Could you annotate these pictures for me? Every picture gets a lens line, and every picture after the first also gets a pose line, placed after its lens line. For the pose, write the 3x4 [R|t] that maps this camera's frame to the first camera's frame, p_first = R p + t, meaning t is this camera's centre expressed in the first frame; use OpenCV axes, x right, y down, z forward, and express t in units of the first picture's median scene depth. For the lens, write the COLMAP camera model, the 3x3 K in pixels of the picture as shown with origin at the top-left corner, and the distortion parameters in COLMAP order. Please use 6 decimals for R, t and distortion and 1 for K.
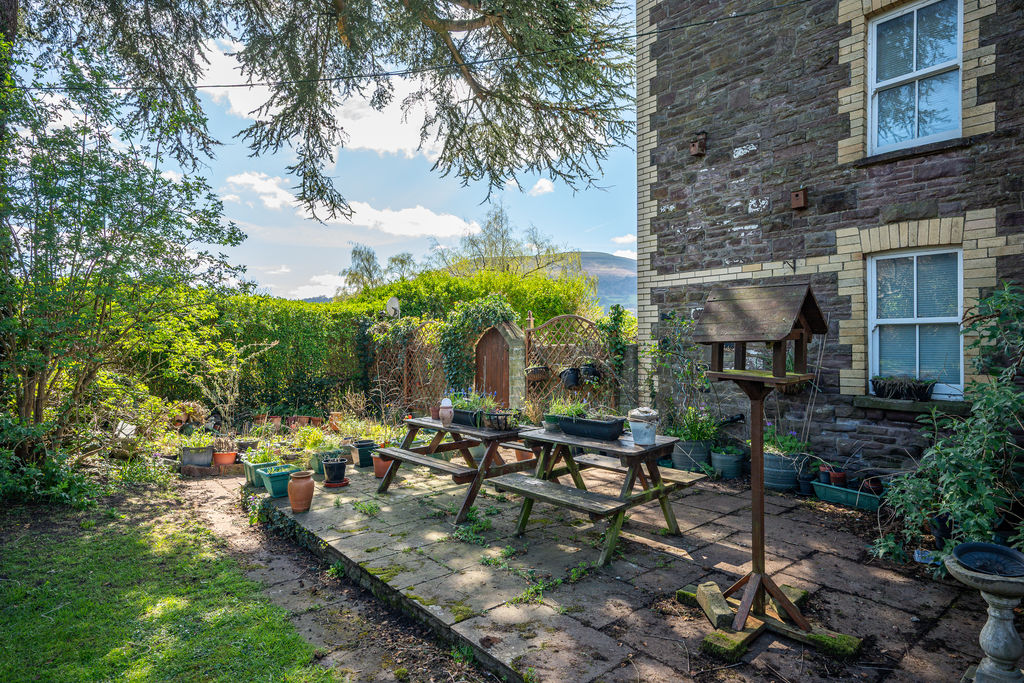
lens RADIAL K [[561.7, 0, 511.4], [0, 561.7, 344.0], [0, 0, 1]] dist [-0.000566, -0.000110]
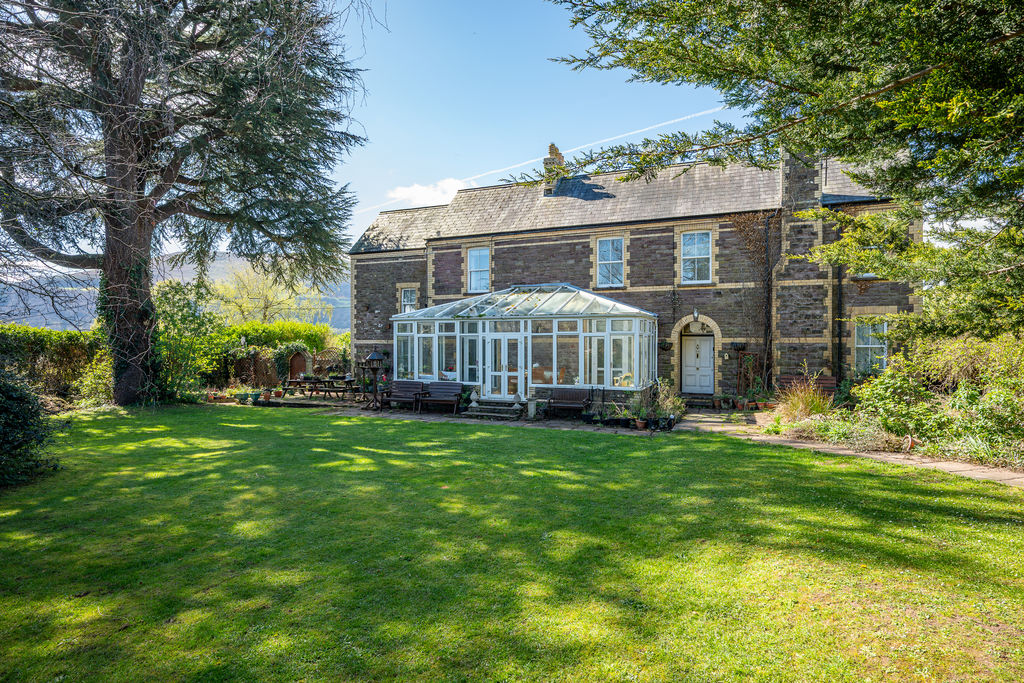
lens RADIAL K [[535.0, 0, 510.6], [0, 535.0, 342.8], [0, 0, 1]] dist [-0.001110, -0.000032]
pose [[0.885956, 0.003566, 0.463755, -0.444250], [-0.003153, 0.999994, -0.001665, -0.103188], [-0.463758, 0.000013, 0.885962, -2.446031]]
